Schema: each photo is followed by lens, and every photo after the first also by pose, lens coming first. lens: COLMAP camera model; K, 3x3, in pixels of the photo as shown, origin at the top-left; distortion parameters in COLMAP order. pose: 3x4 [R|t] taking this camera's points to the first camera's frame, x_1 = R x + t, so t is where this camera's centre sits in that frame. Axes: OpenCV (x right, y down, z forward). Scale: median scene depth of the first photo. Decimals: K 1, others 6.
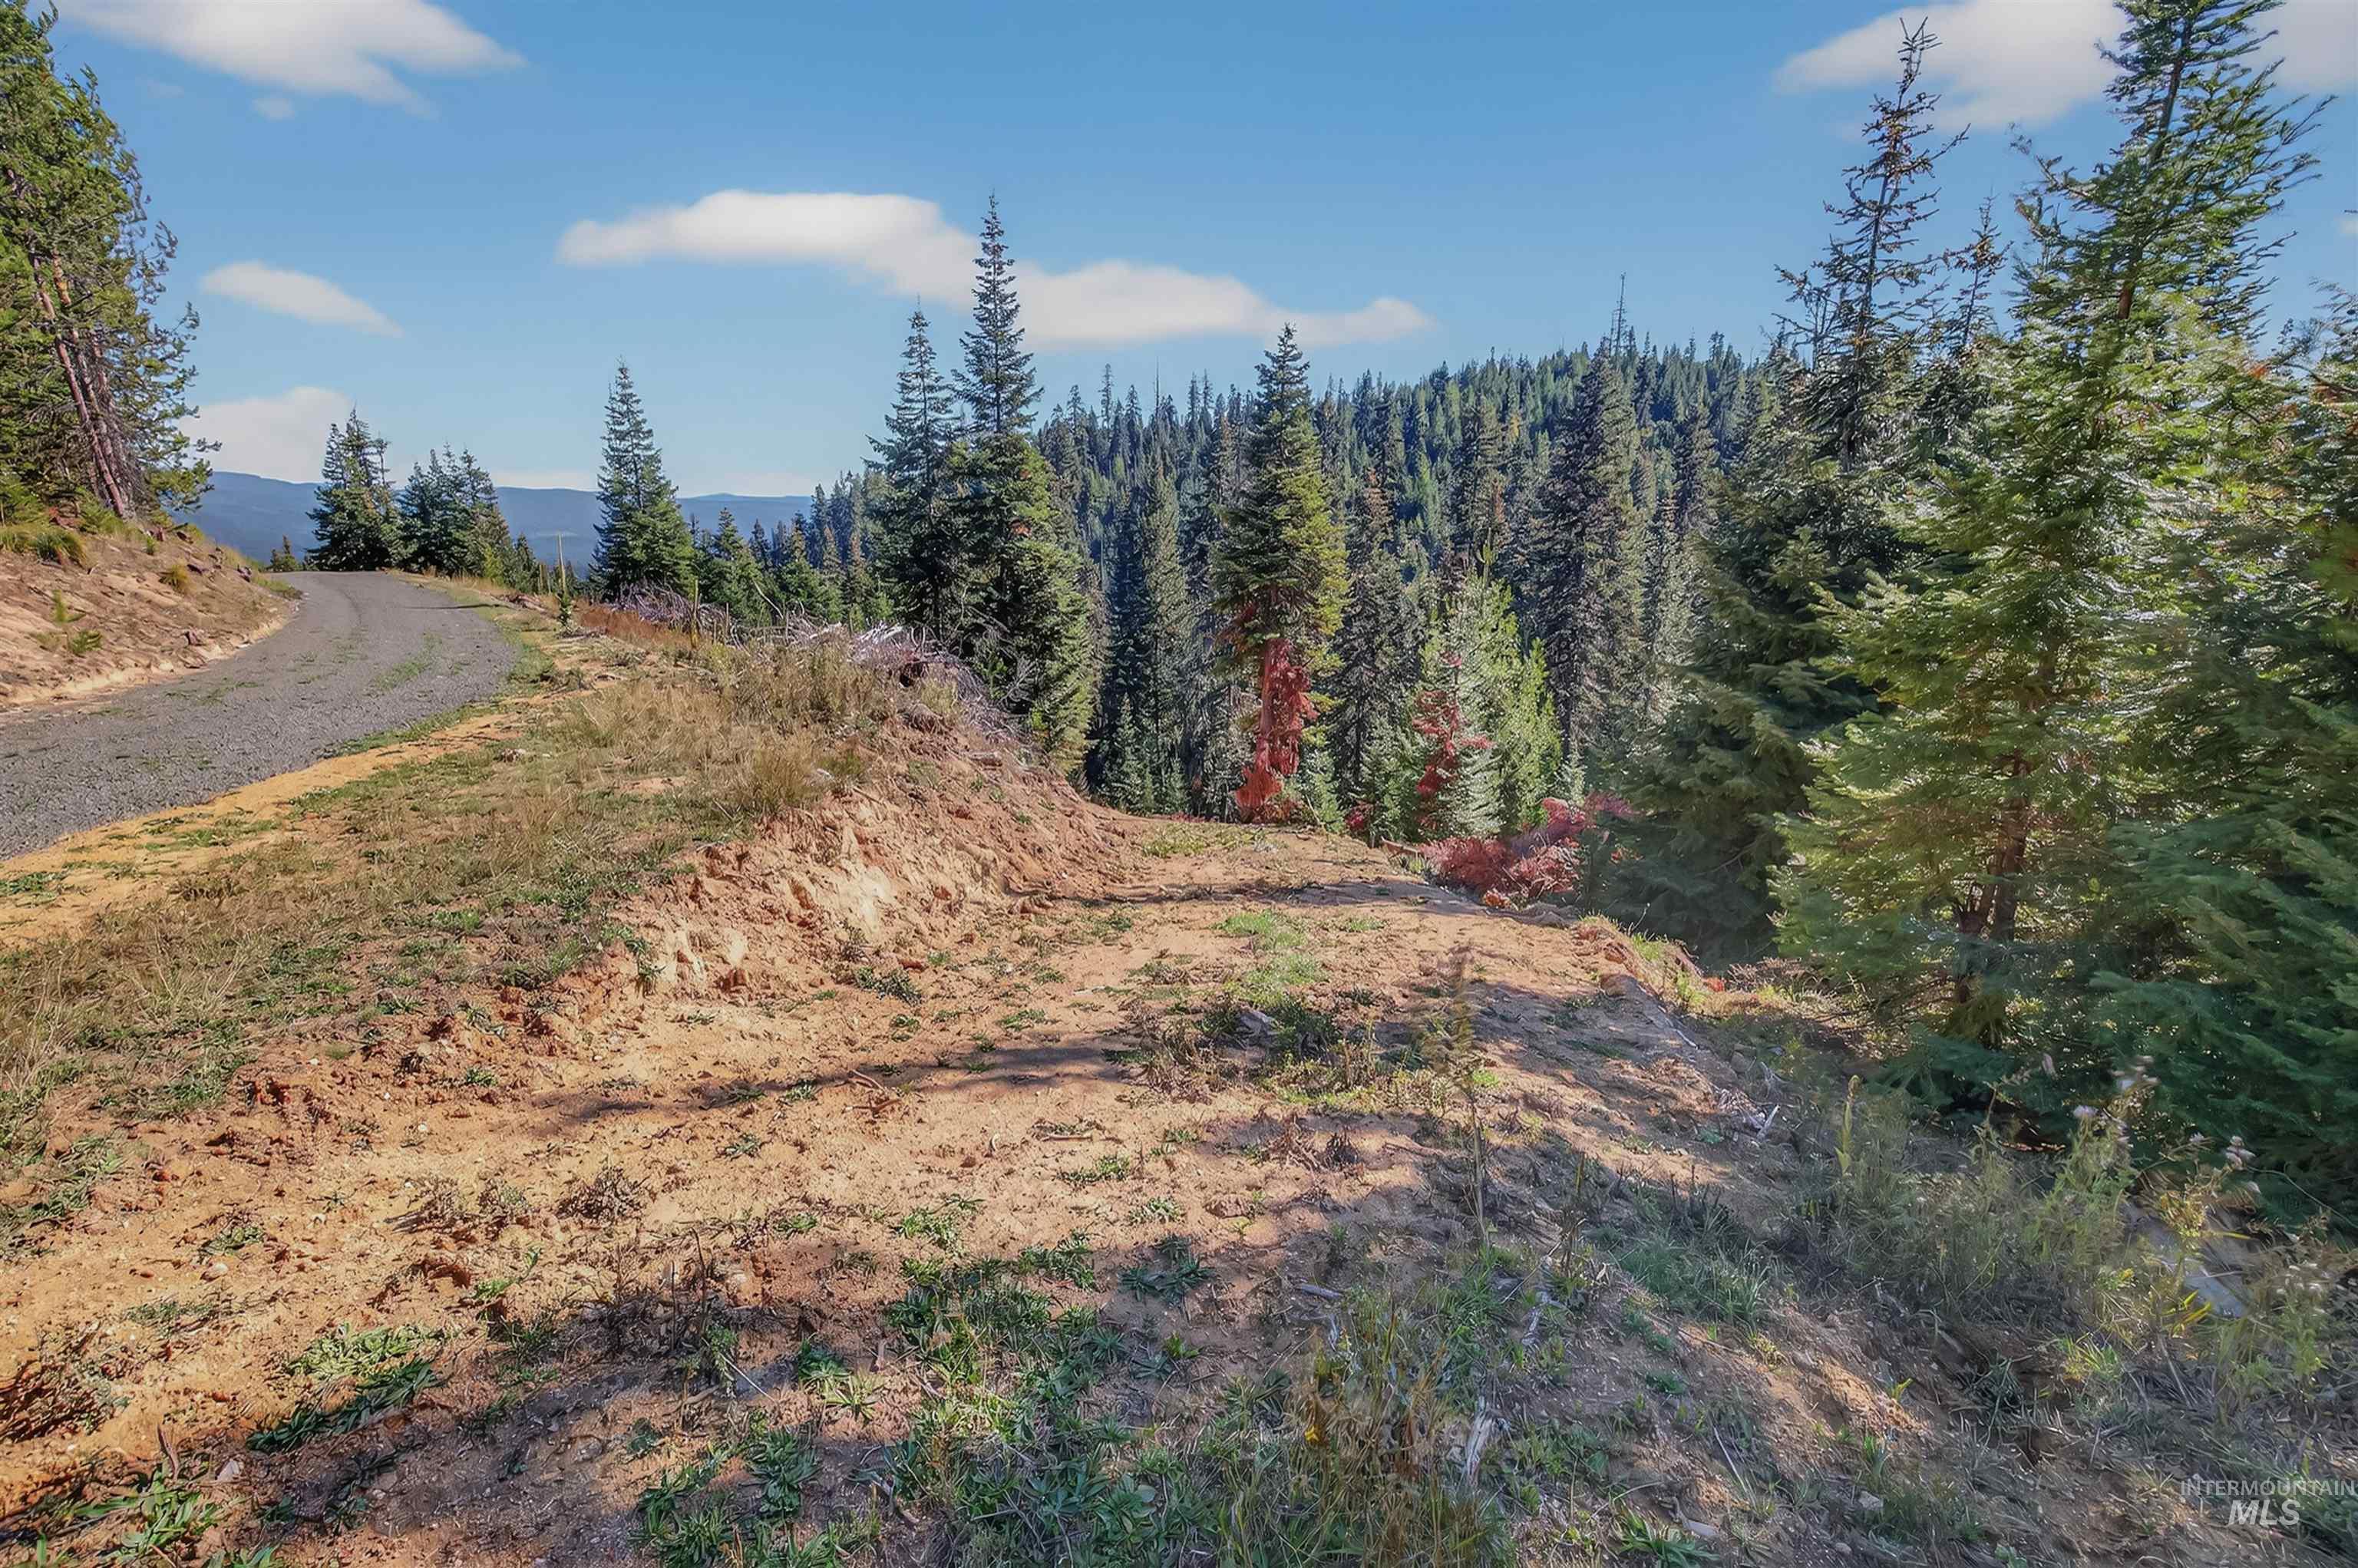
lens RADIAL K [[1070.2, 0, 1179.0], [0, 1070.2, 784.0], [0, 0, 1]] dist [0.005289, 0.001324]
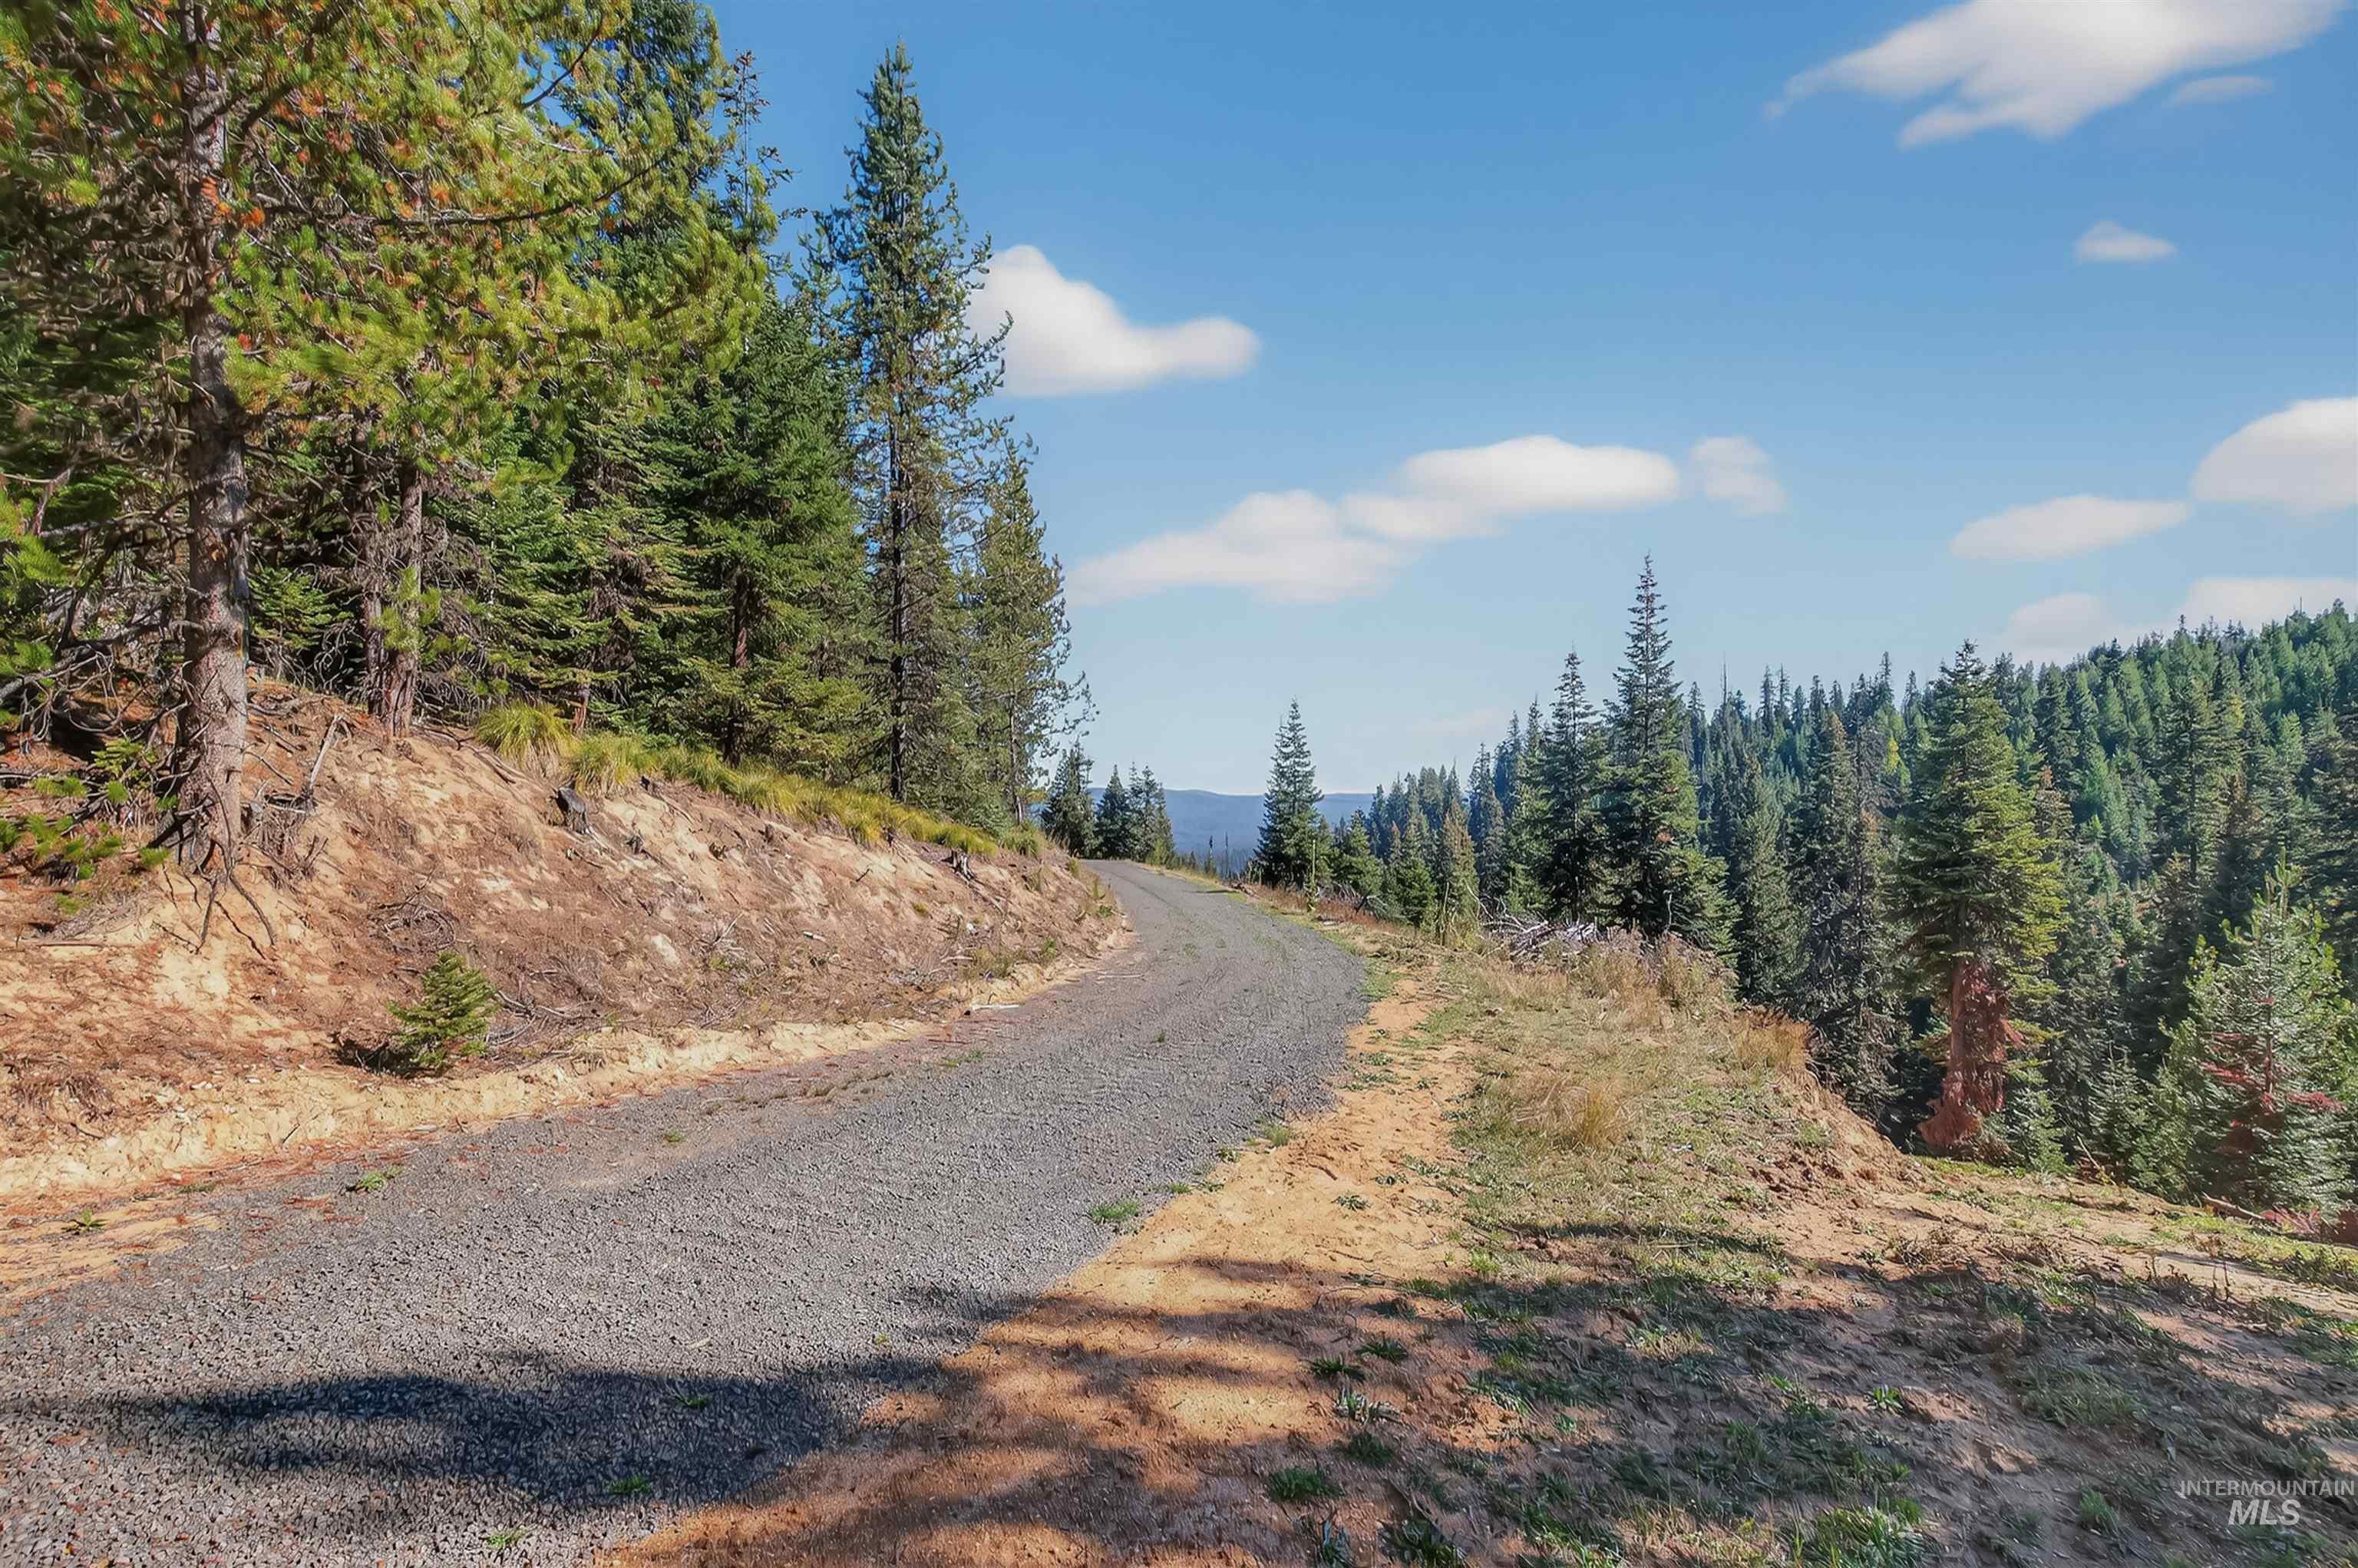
lens RADIAL K [[1070.2, 0, 1179.0], [0, 1070.2, 784.0], [0, 0, 1]] dist [0.005289, 0.001324]
pose [[0.886913, -0.008534, -0.461857, -0.062921], [-0.114843, 0.964364, -0.238355, 0.014029], [0.447433, 0.264442, 0.854327, -0.099989]]
